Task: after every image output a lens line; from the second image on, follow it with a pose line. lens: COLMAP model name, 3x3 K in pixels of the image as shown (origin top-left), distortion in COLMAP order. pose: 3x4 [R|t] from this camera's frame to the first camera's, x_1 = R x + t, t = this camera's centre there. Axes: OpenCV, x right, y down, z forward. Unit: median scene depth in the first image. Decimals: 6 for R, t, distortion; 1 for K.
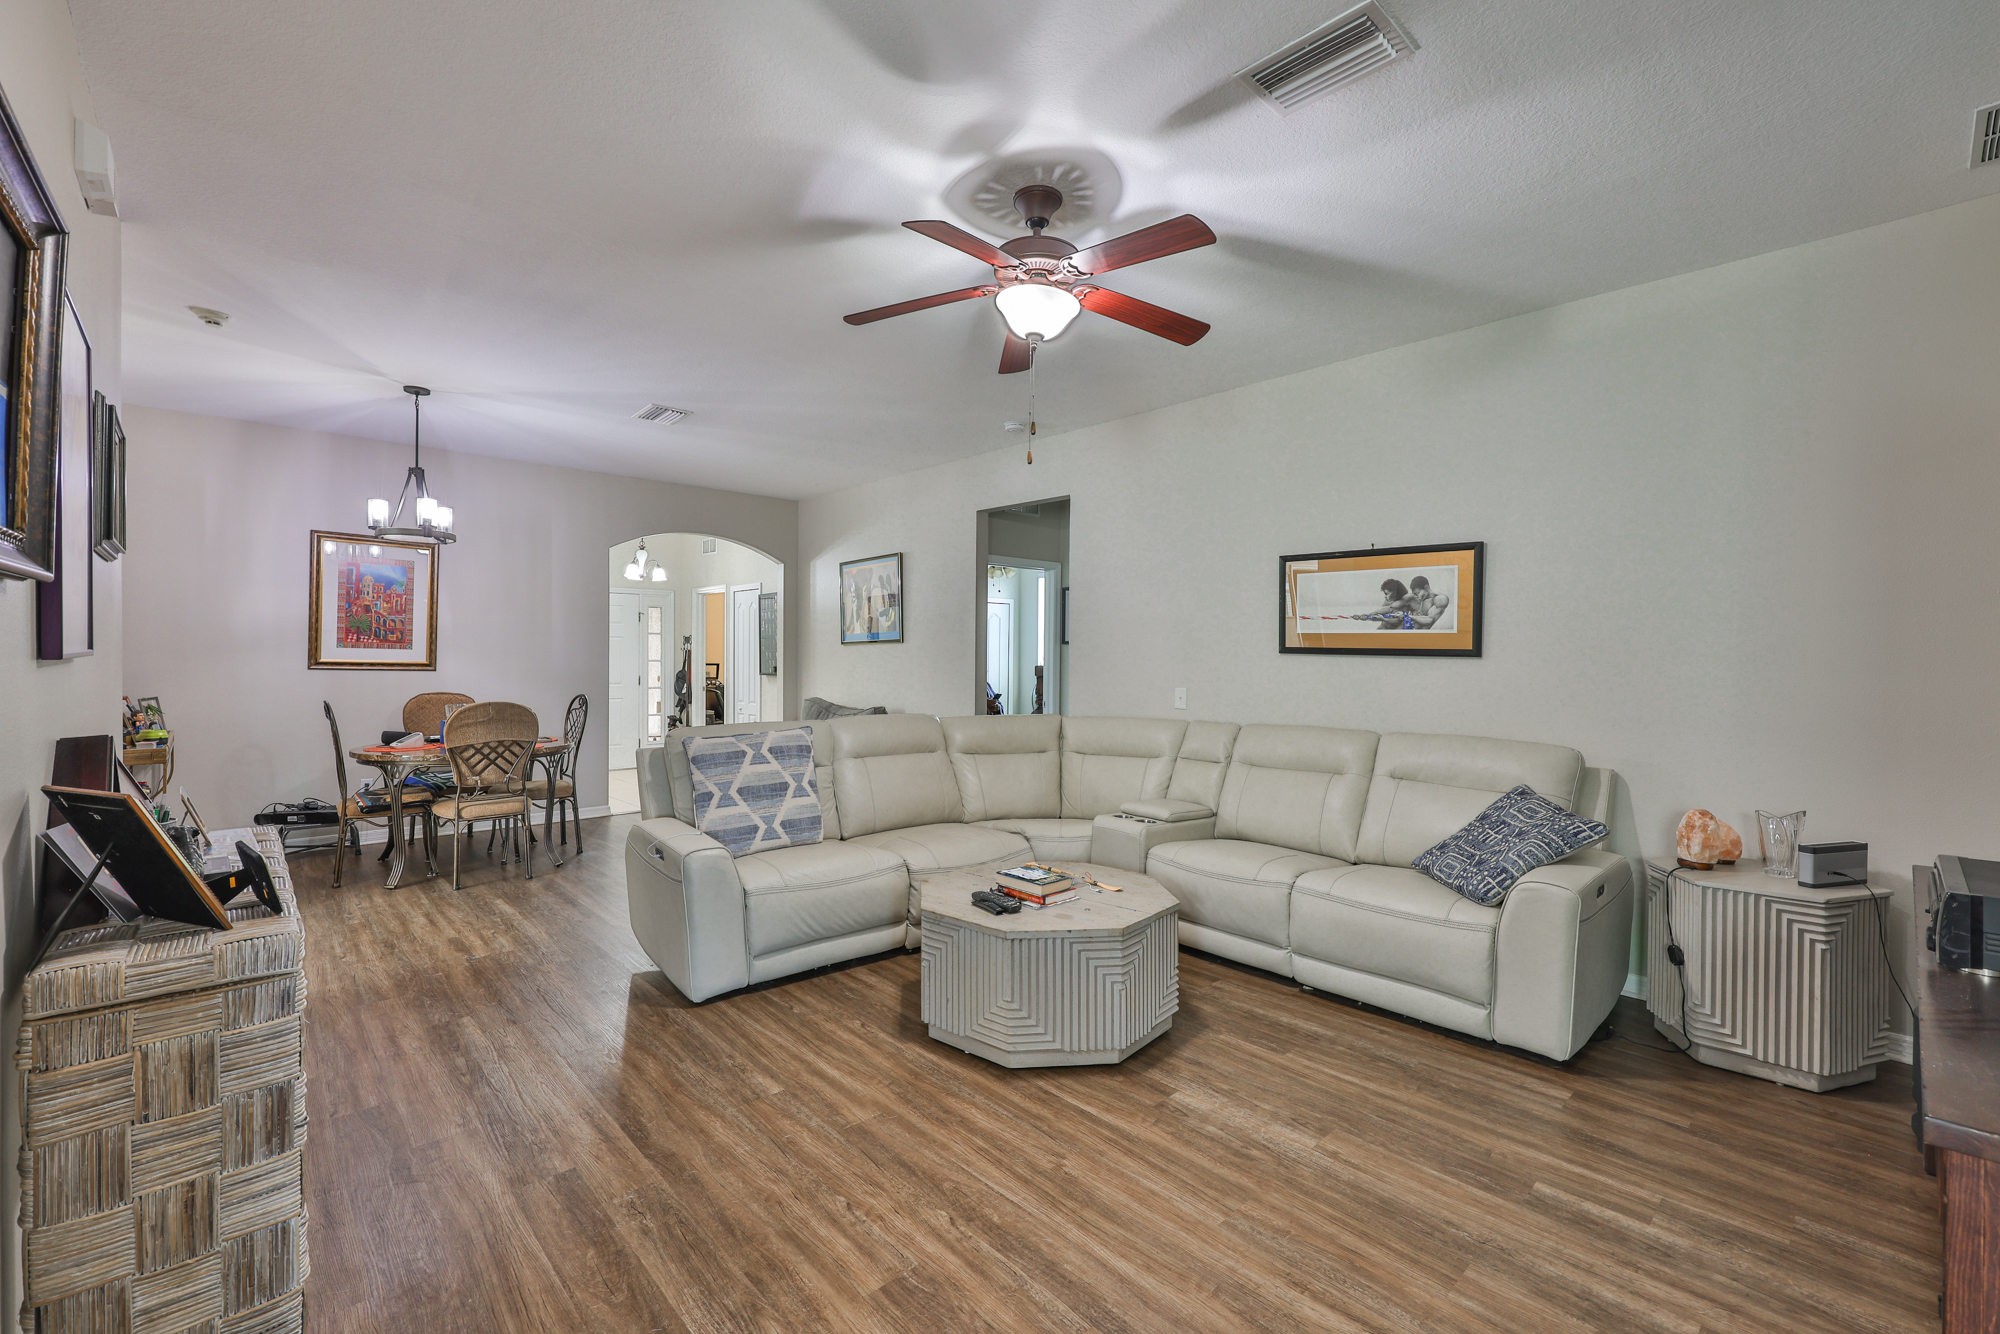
lens RADIAL K [[846.0, 0, 996.8], [0, 846.0, 663.8], [0, 0, 1]] dist [-0.003127, 0.000693]
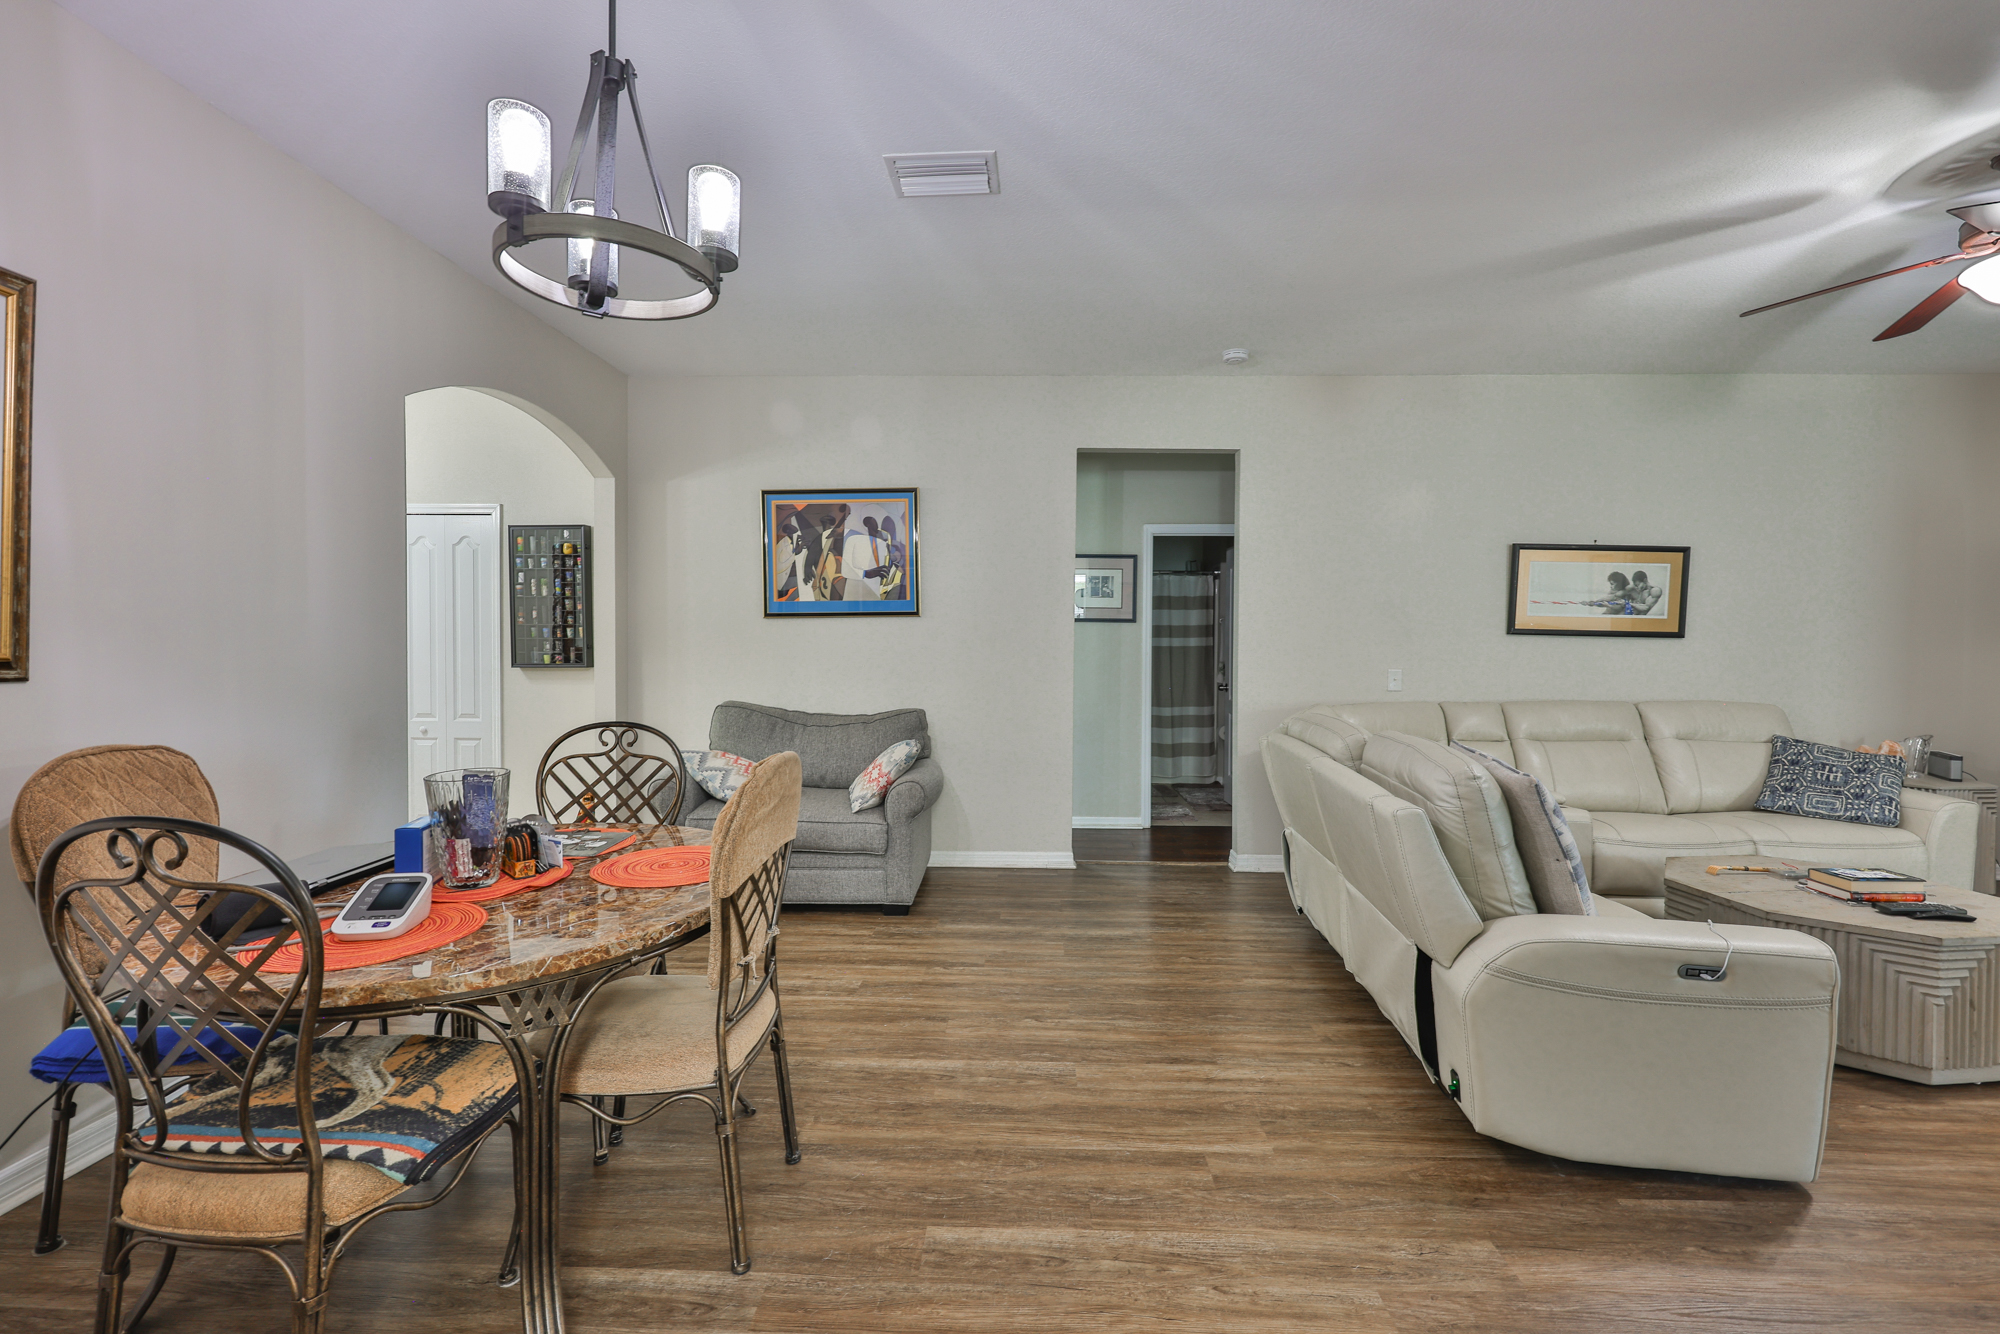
lens RADIAL K [[846.0, 0, 1005.0], [0, 846.0, 655.2], [0, 0, 1]] dist [-0.003127, 0.000693]
pose [[0.698244, -0.012843, 0.715745, -0.989648], [0.004333, 0.999897, 0.013715, -0.004191], [-0.715847, -0.006475, 0.698228, 0.803541]]
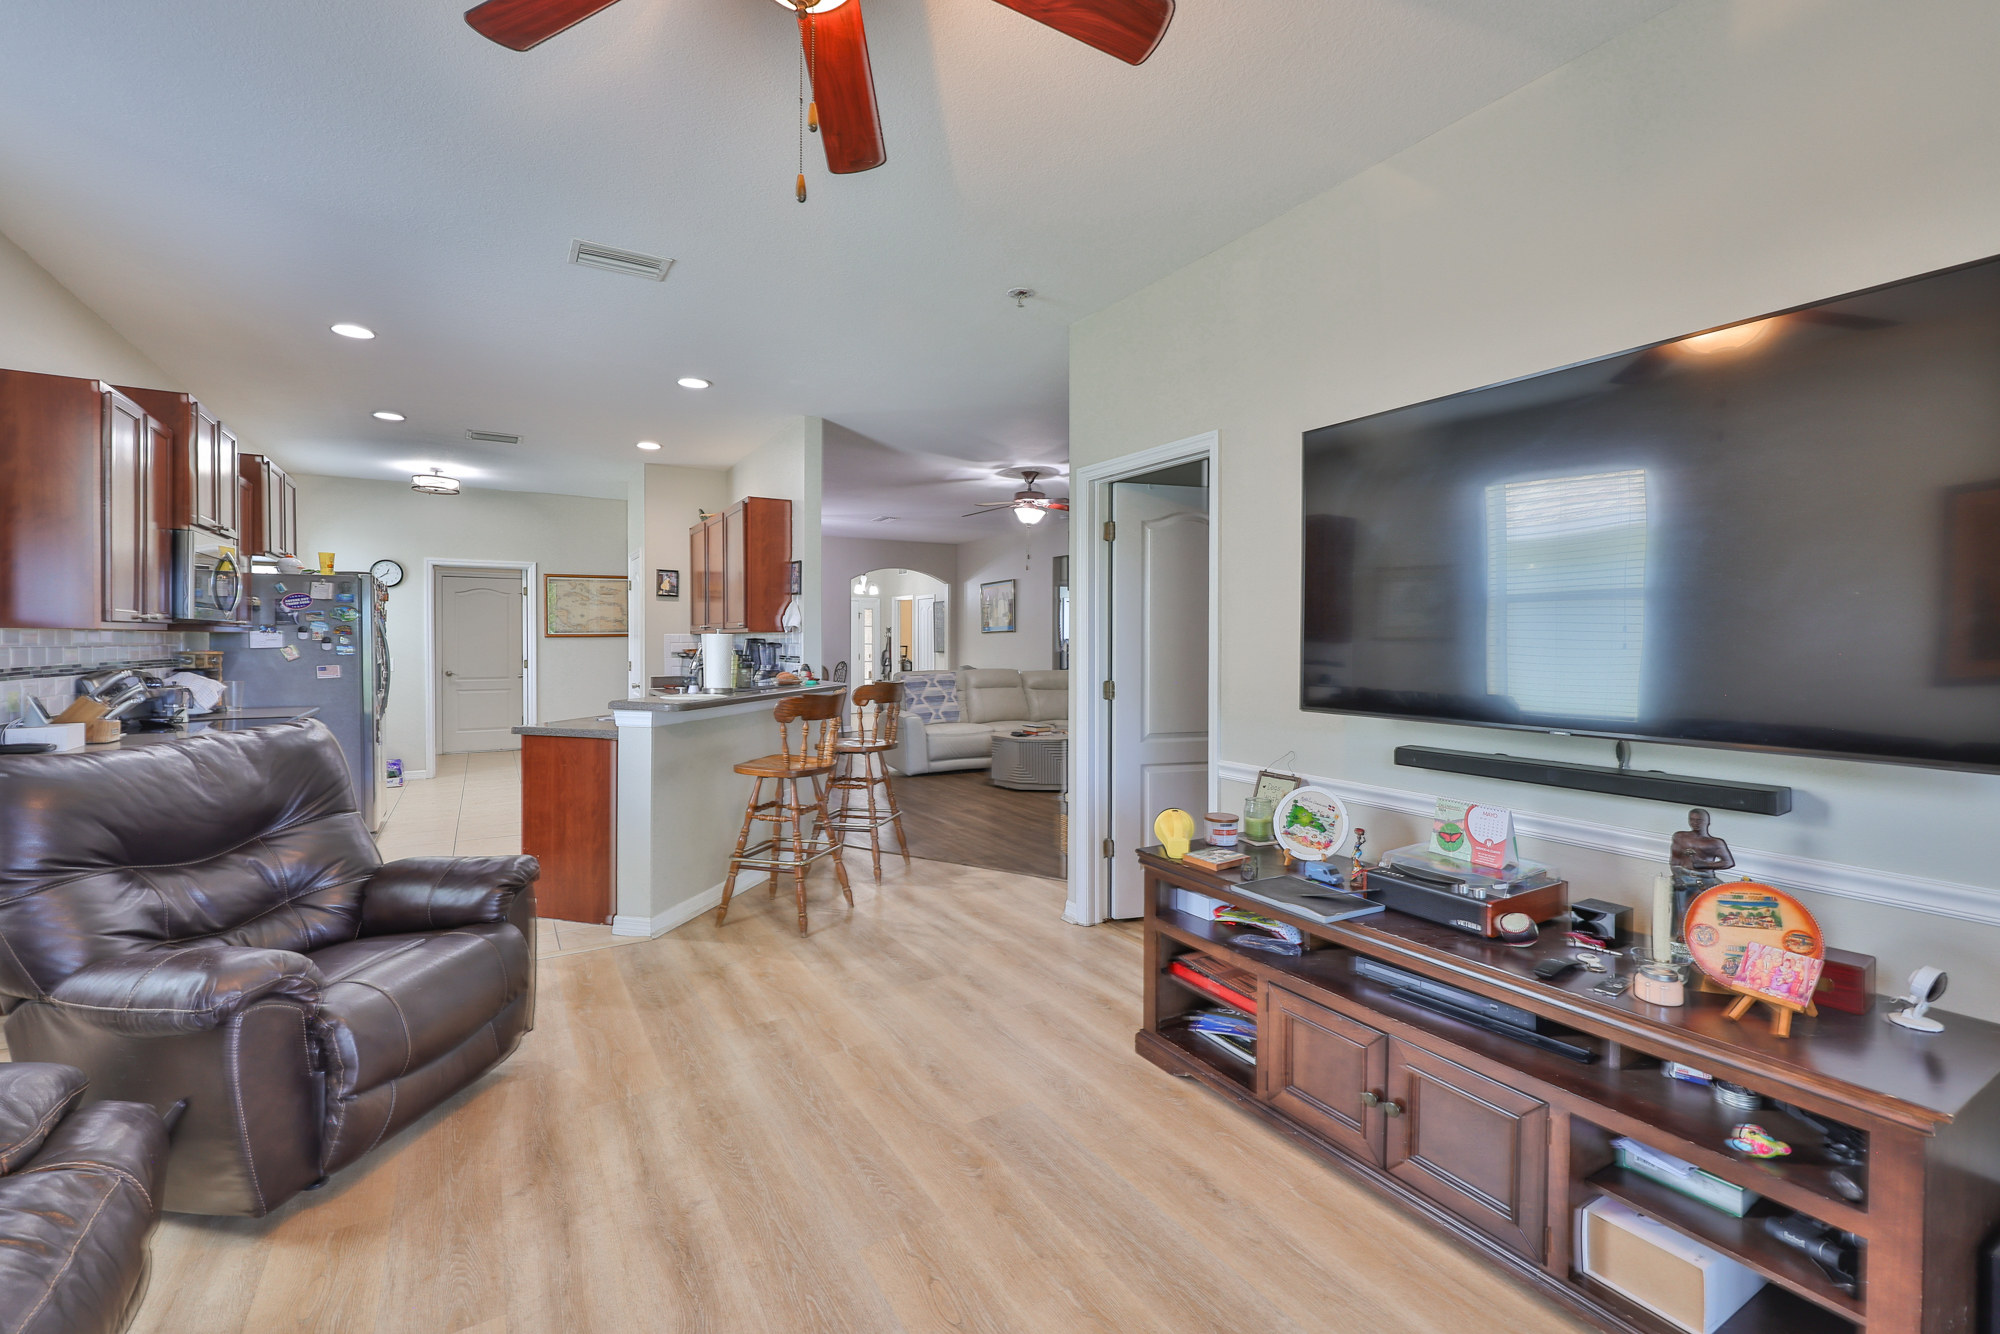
lens RADIAL K [[846.0, 0, 984.2], [0, 846.0, 651.8], [0, 0, 1]] dist [-0.003127, 0.000693]
pose [[0.976505, -0.002452, -0.215482, 0.342401], [0.003734, 0.999978, 0.005542, 0.008136], [0.215464, -0.006217, 0.976492, -1.187229]]
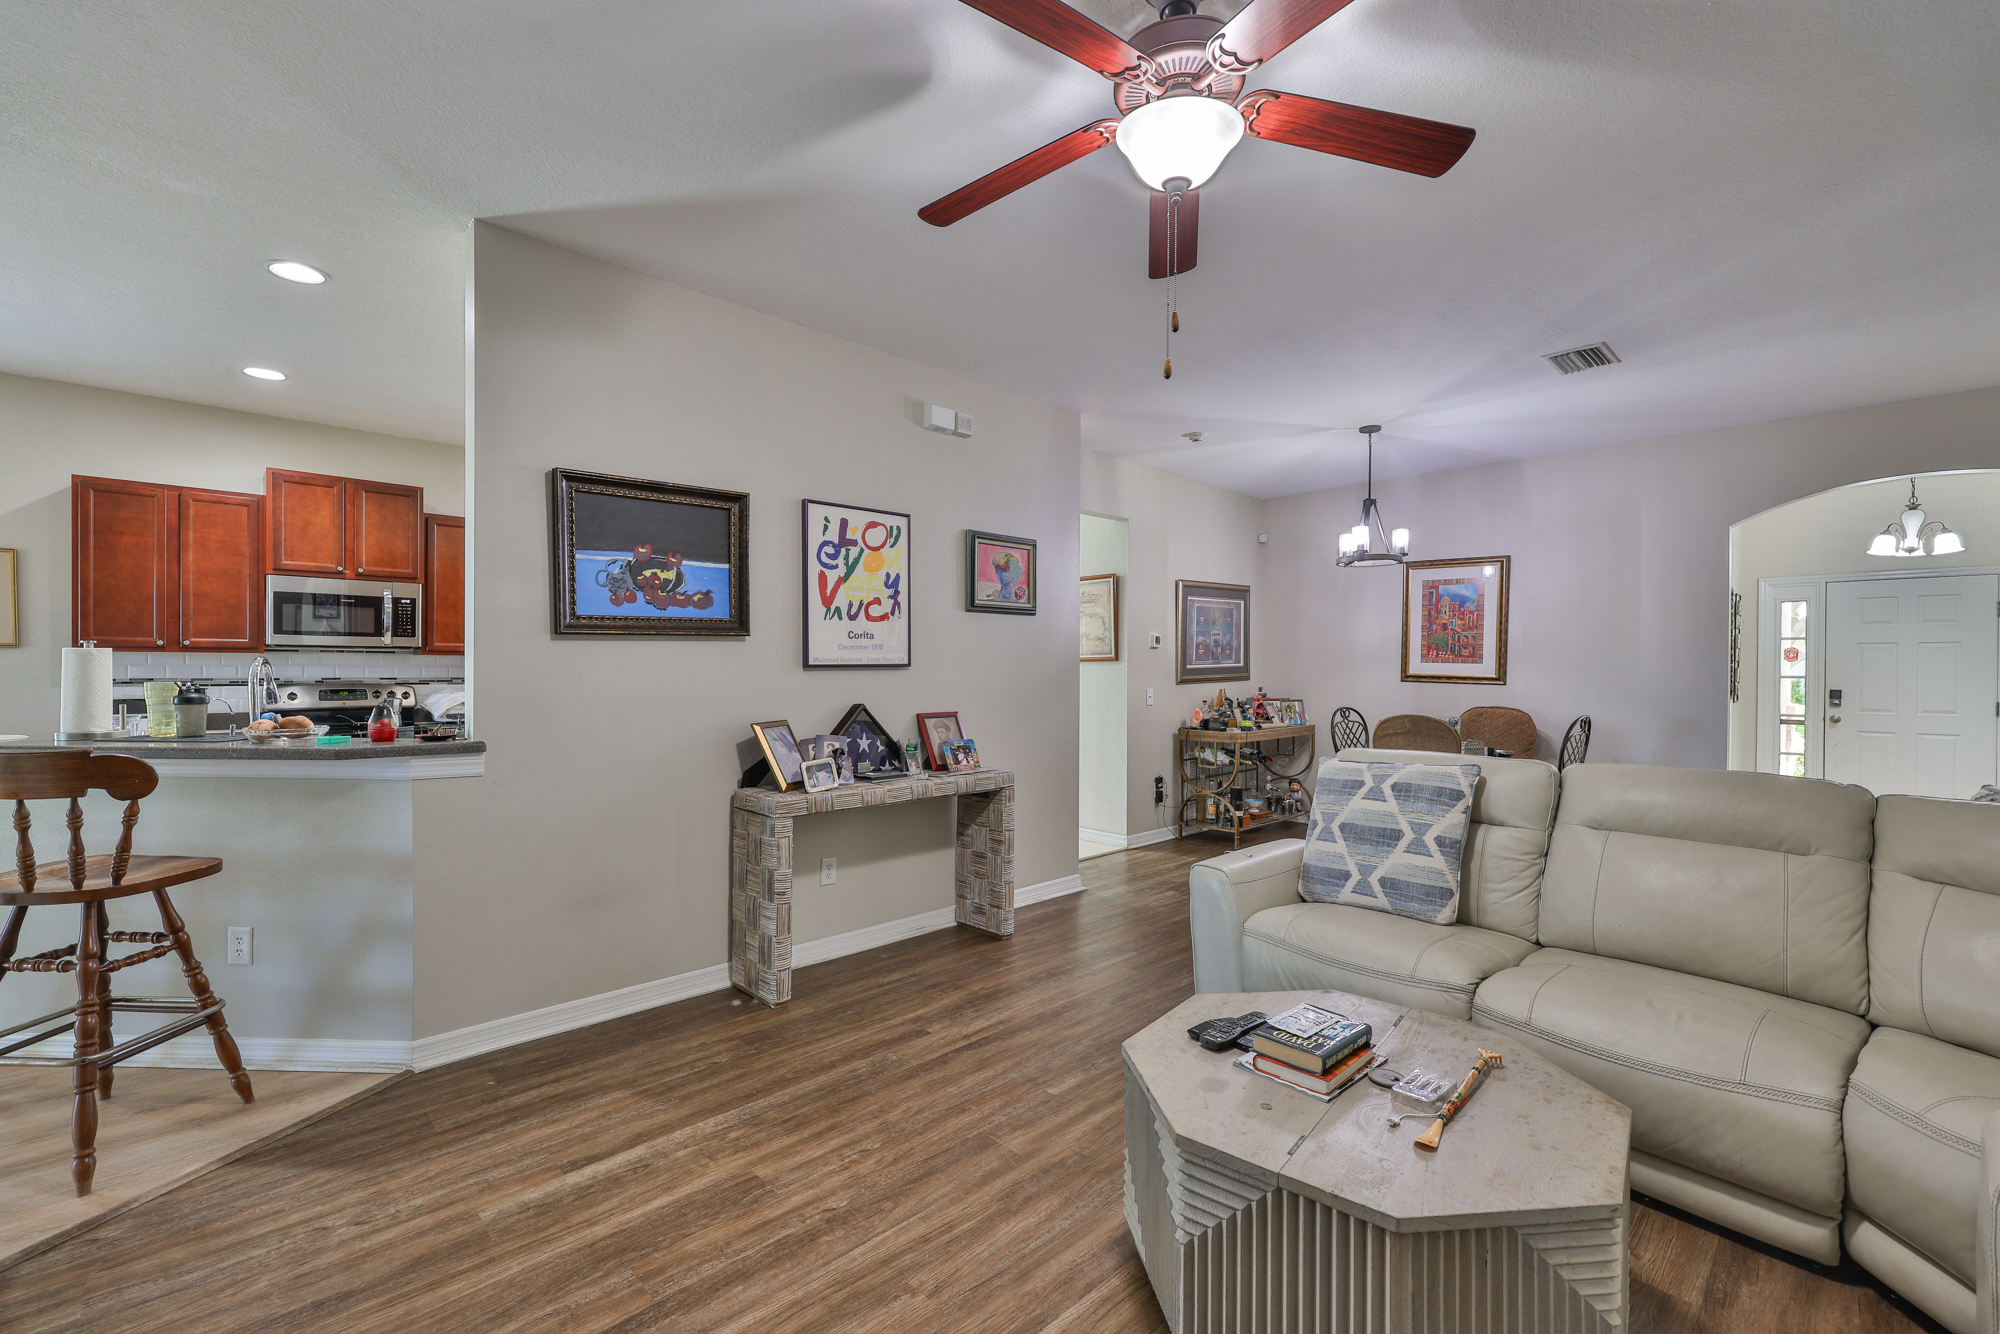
lens RADIAL K [[846.0, 0, 991.1], [0, 846.0, 668.3], [0, 0, 1]] dist [-0.003127, 0.000693]
pose [[0.017446, -0.003851, -0.999840, 0.496772], [-0.012519, 0.999913, -0.004070, 0.000348], [0.999769, 0.012588, 0.017396, 0.591063]]
